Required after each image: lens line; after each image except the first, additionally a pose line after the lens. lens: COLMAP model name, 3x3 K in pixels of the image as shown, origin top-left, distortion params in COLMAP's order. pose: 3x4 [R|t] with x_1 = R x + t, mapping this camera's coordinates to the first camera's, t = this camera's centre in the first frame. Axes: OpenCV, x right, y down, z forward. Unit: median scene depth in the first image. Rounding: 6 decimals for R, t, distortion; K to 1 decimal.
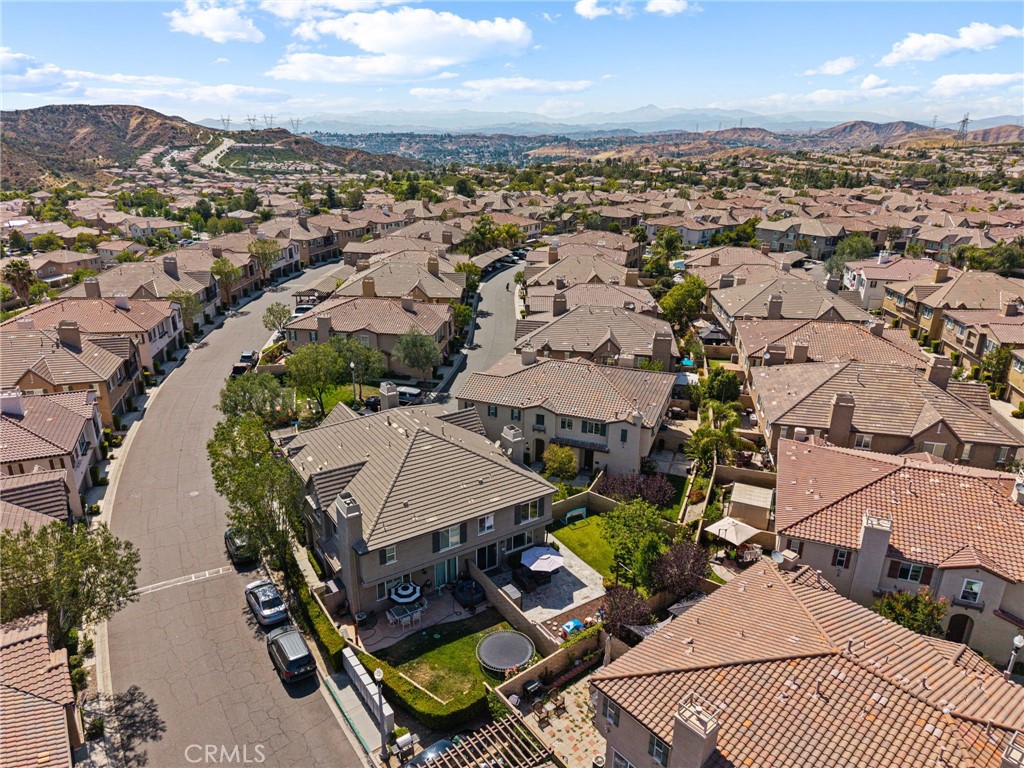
lens RADIAL K [[688.8, 0, 512.0], [0, 688.8, 384.0], [0, 0, 1]] dist [0.052719, -0.067356]
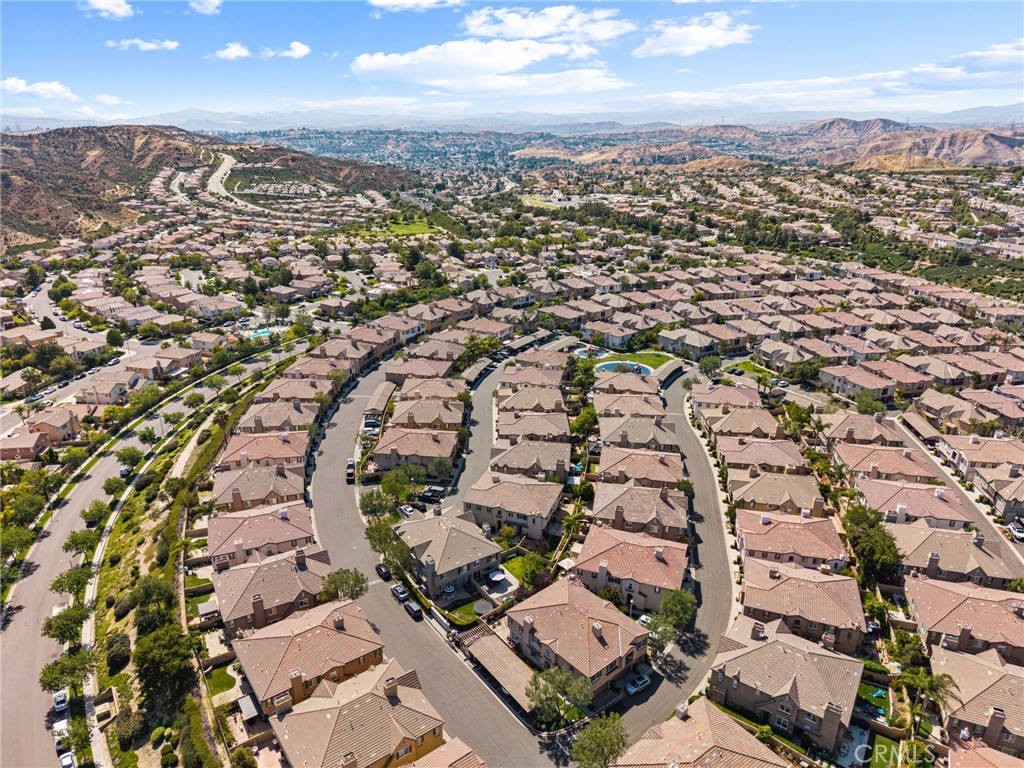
lens RADIAL K [[688.8, 0, 512.0], [0, 688.8, 384.0], [0, 0, 1]] dist [0.052719, -0.067356]
pose [[0.999835, -0.005633, 0.017279, 0.019584], [0.005367, 0.999867, 0.015397, -0.180331], [-0.017363, -0.015301, 0.999732, -0.568879]]
